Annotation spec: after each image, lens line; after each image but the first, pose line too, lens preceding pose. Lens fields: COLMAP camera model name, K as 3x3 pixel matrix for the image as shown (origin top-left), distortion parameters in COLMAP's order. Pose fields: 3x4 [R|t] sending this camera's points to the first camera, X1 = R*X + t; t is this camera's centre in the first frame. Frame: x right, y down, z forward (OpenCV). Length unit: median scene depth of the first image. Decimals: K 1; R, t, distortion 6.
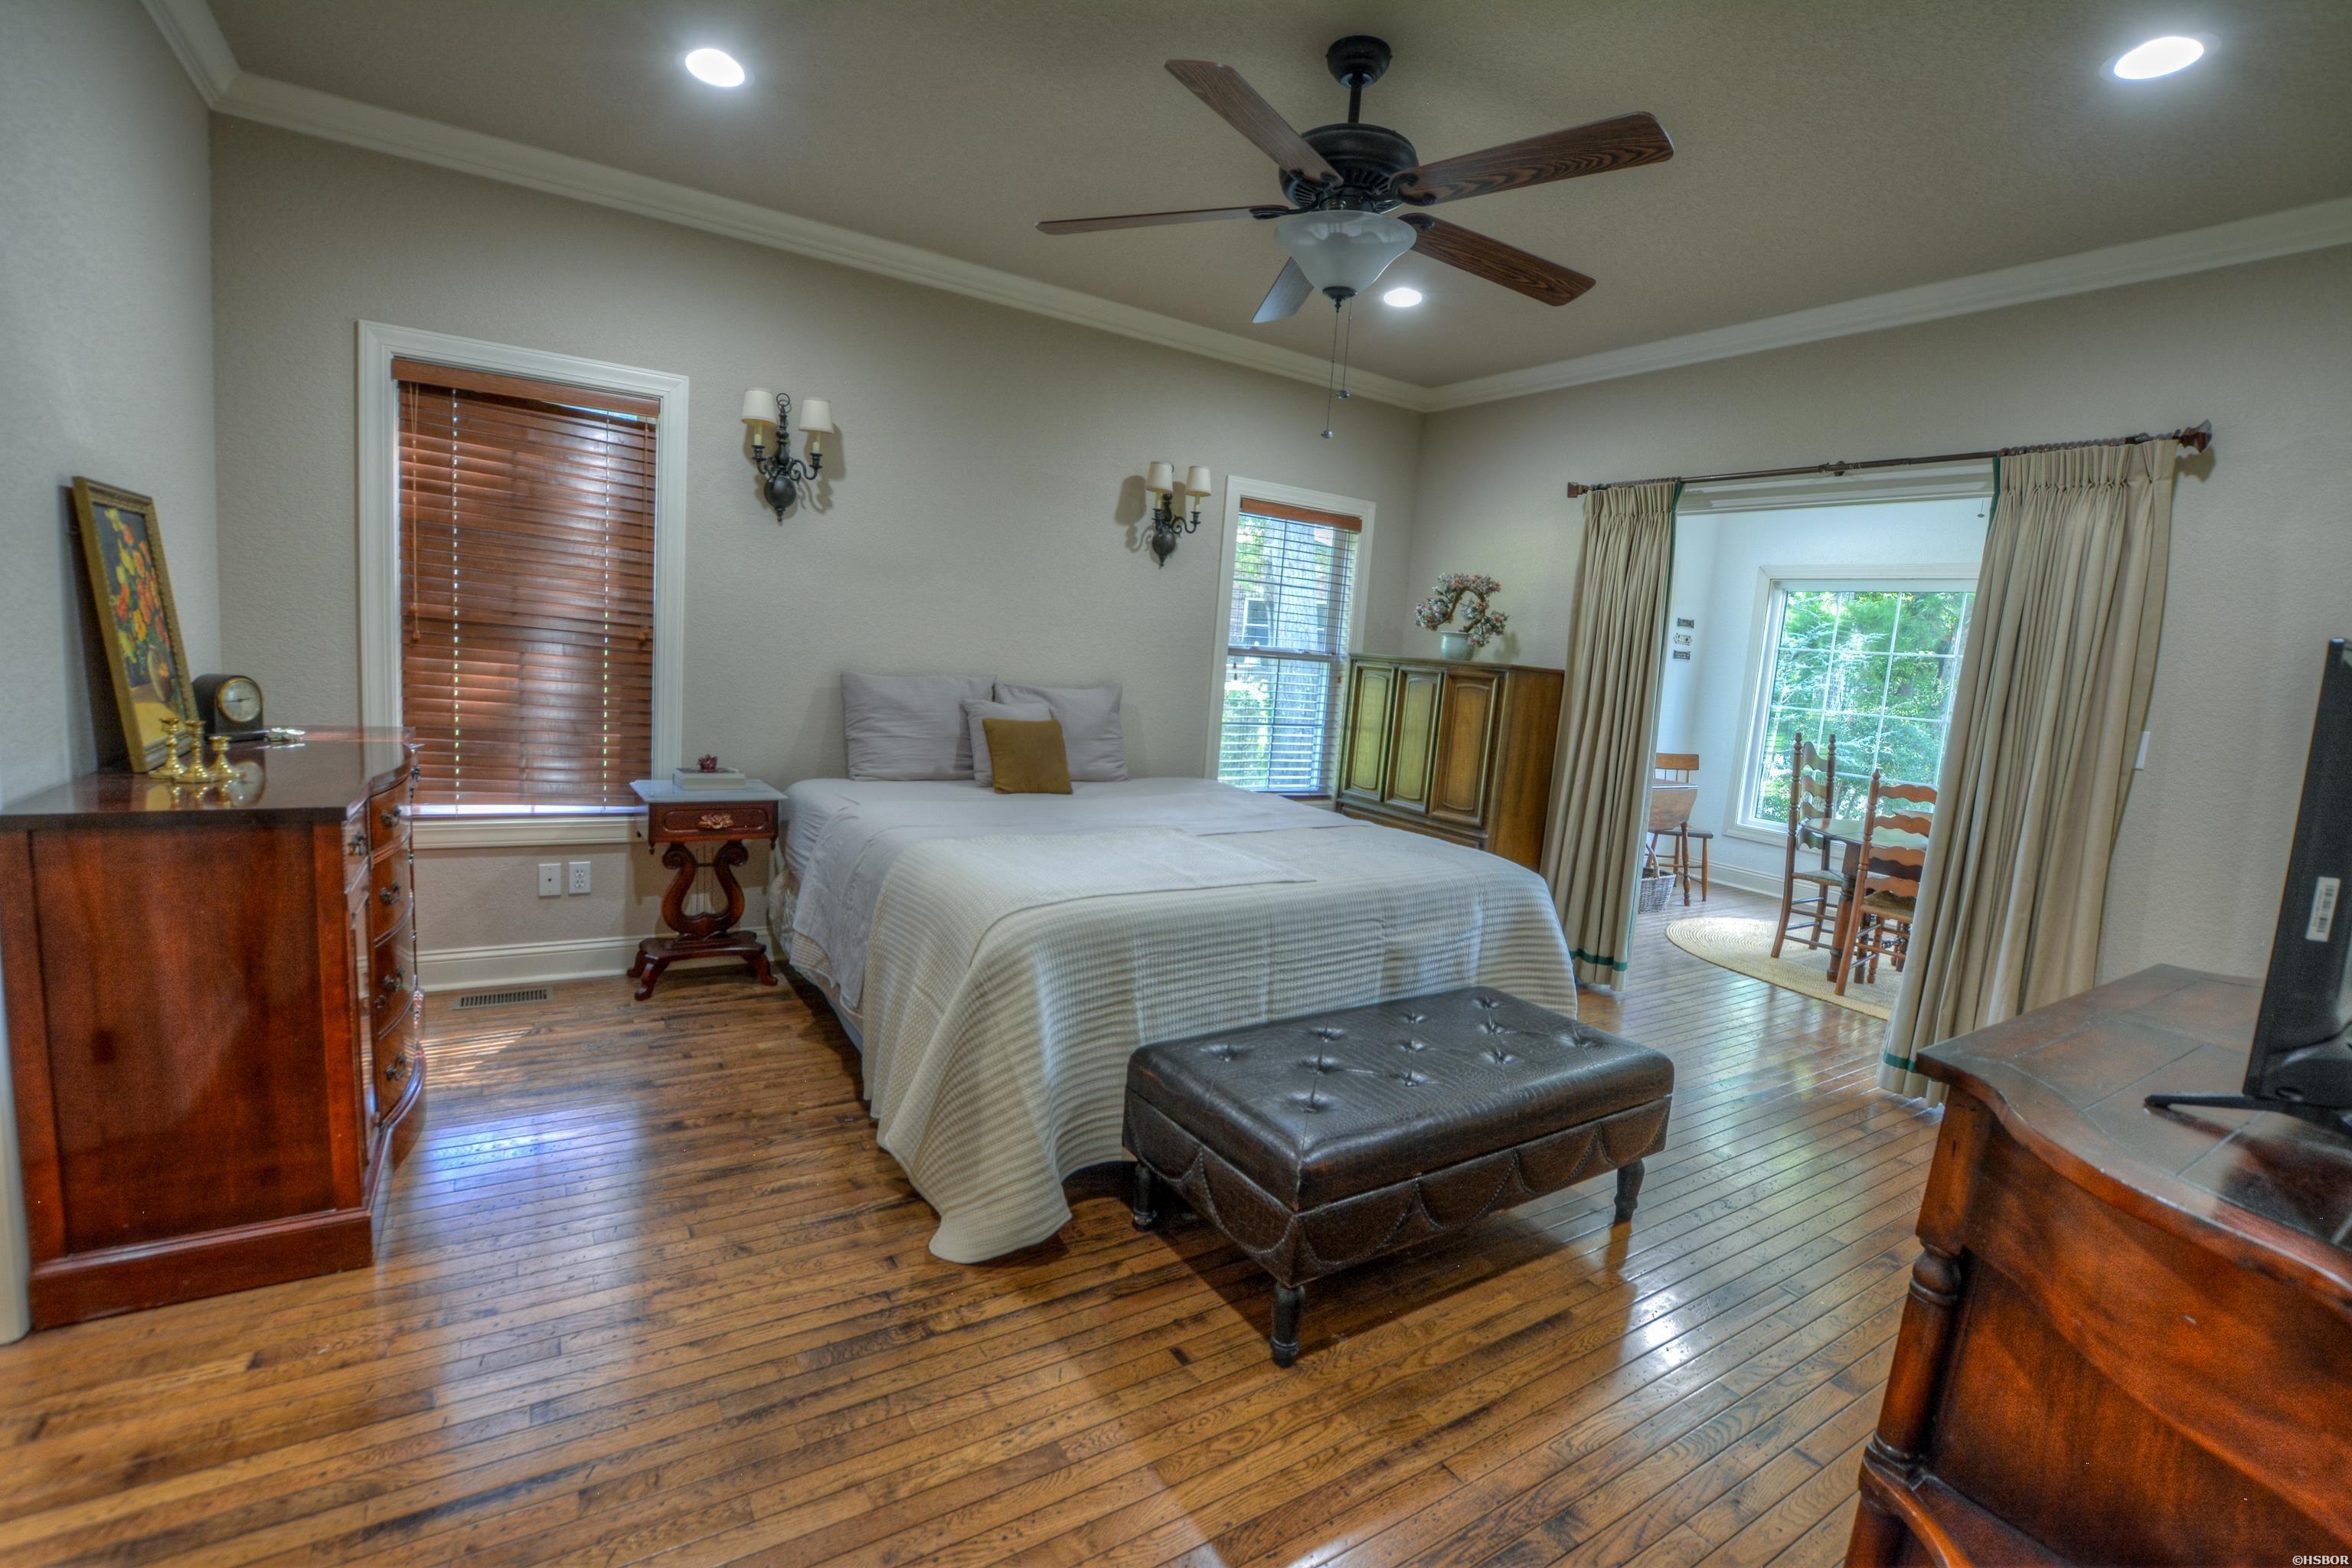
lens RADIAL K [[1040.3, 0, 1168.0], [0, 1040.3, 784.5], [0, 0, 1]] dist [-0.033899, 0.005032]
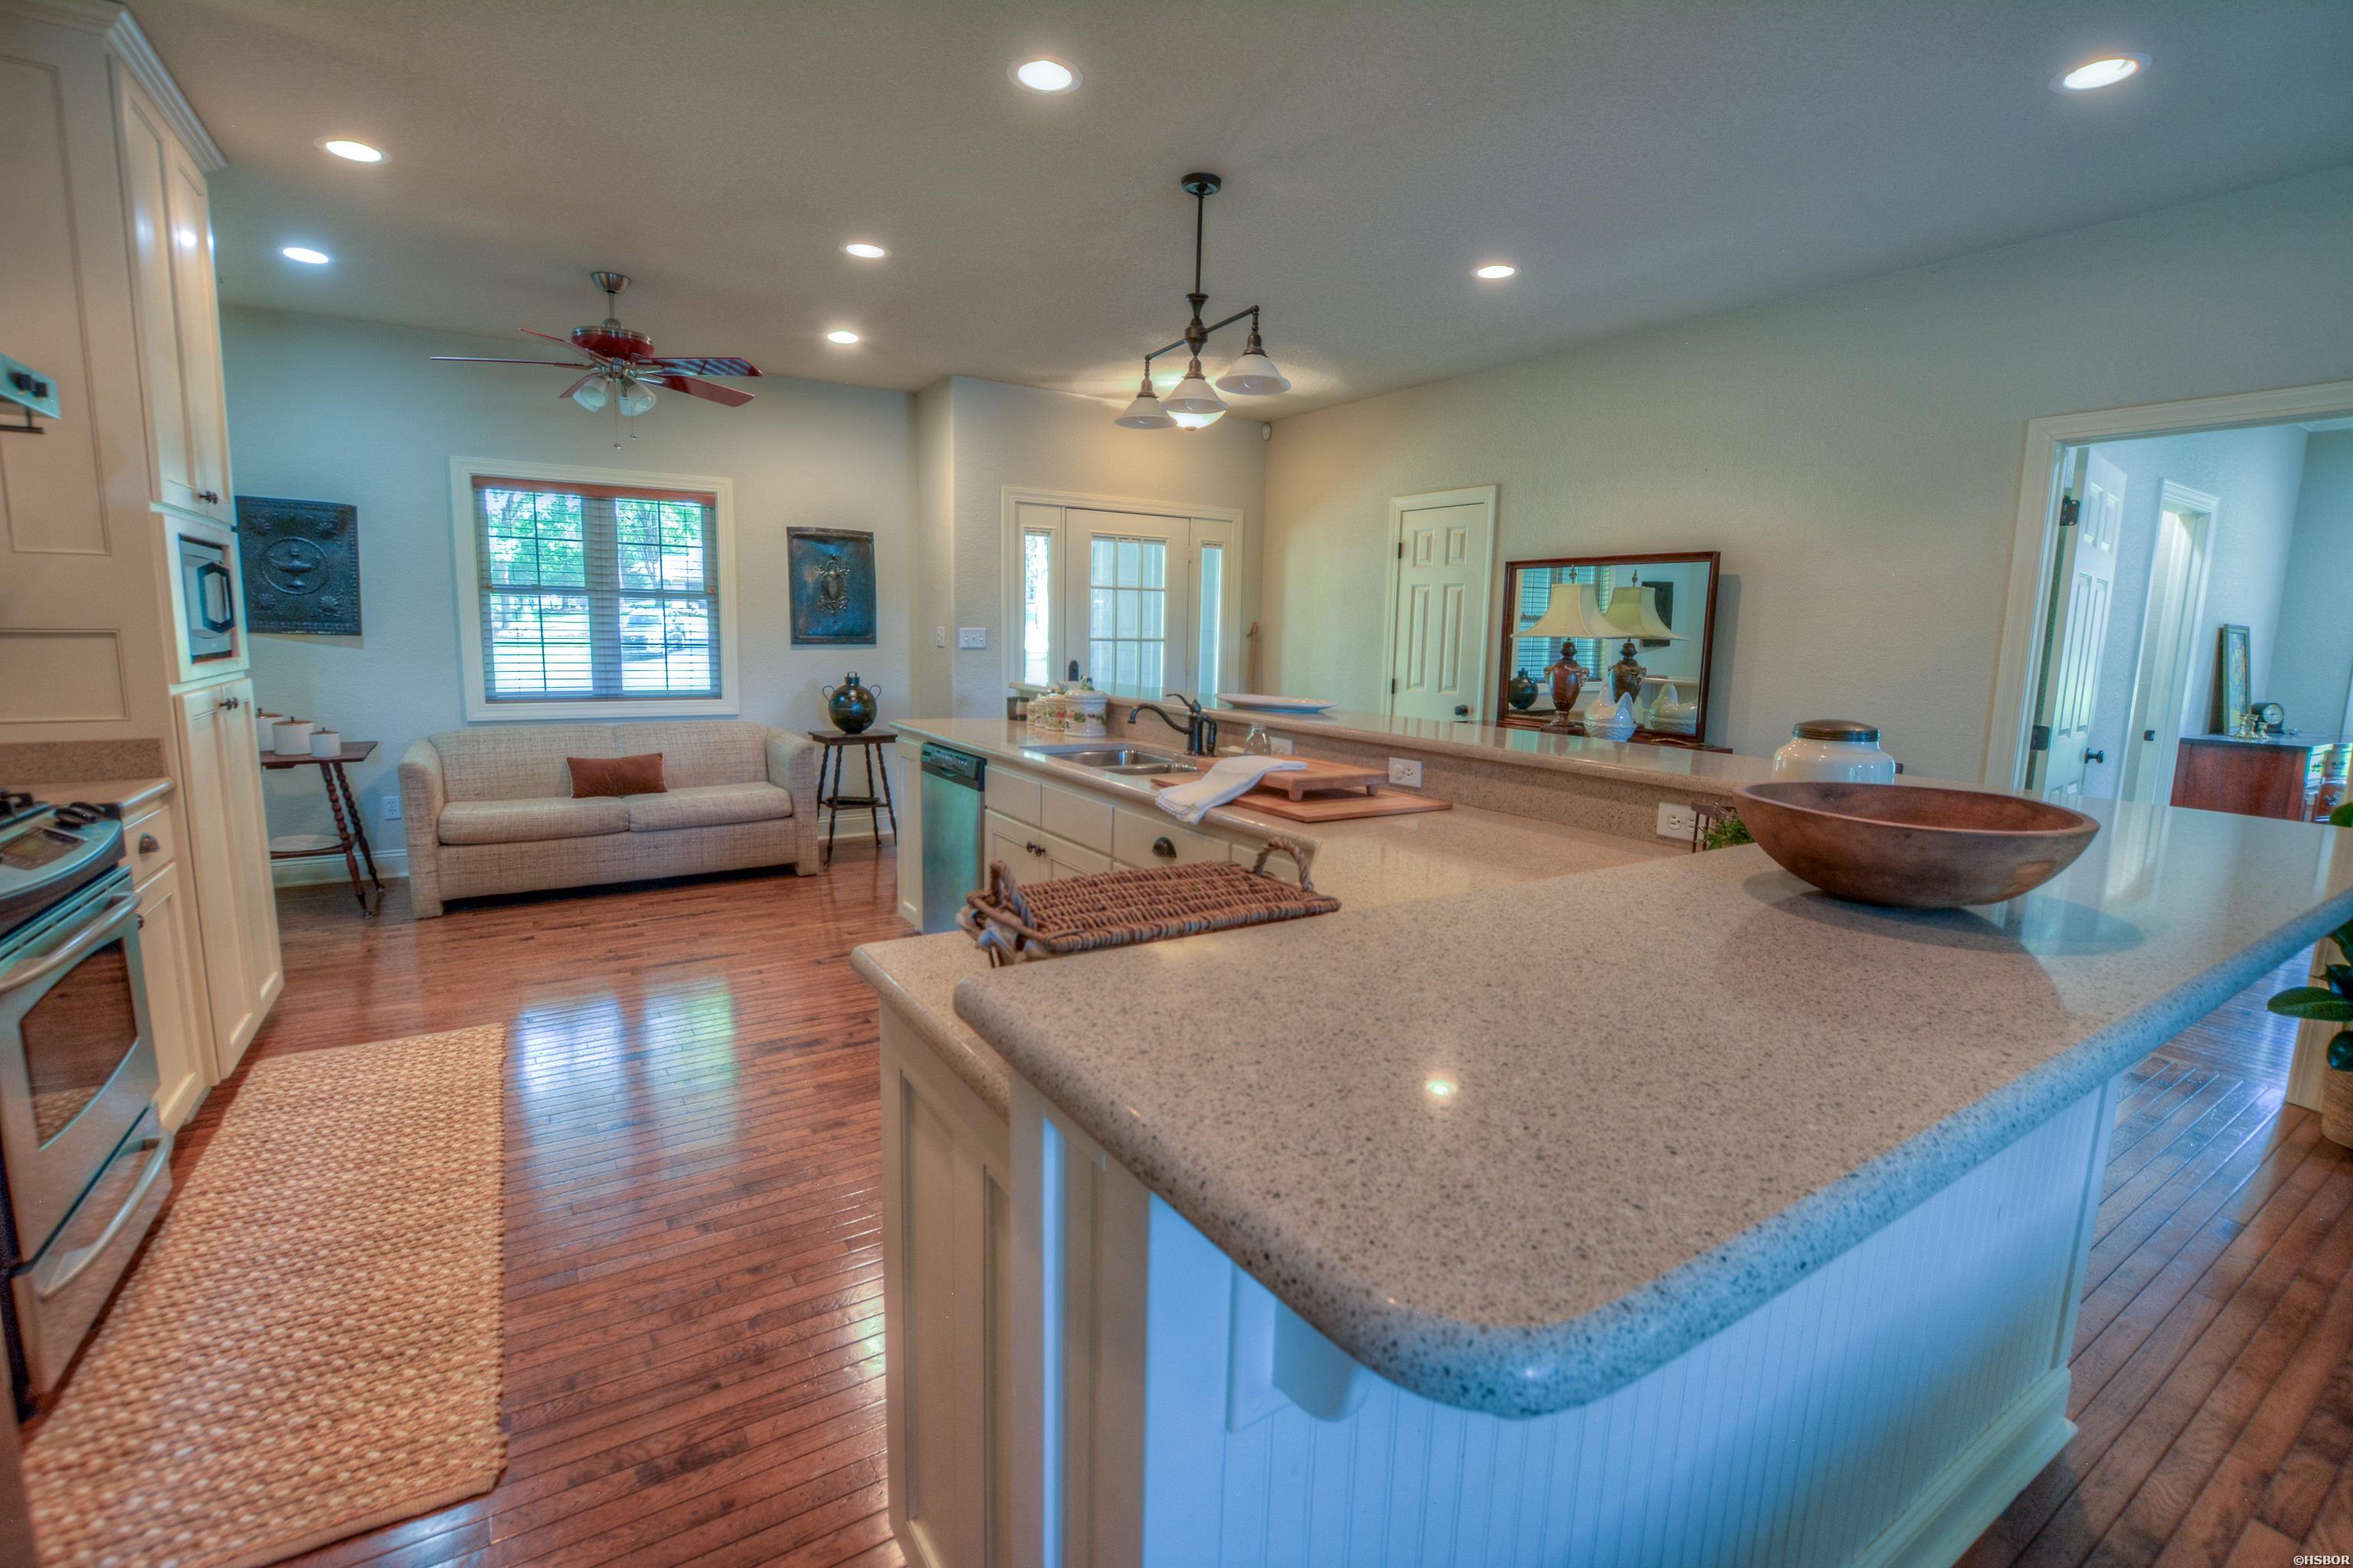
lens RADIAL K [[1040.8, 0, 1160.1], [0, 1040.8, 778.1], [0, 0, 1]] dist [-0.033899, 0.005032]
pose [[0.003631, 0.076314, -0.997077, 1.348810], [-0.150966, 0.985698, 0.074894, 0.275681], [0.988532, 0.150253, 0.015099, -1.497622]]
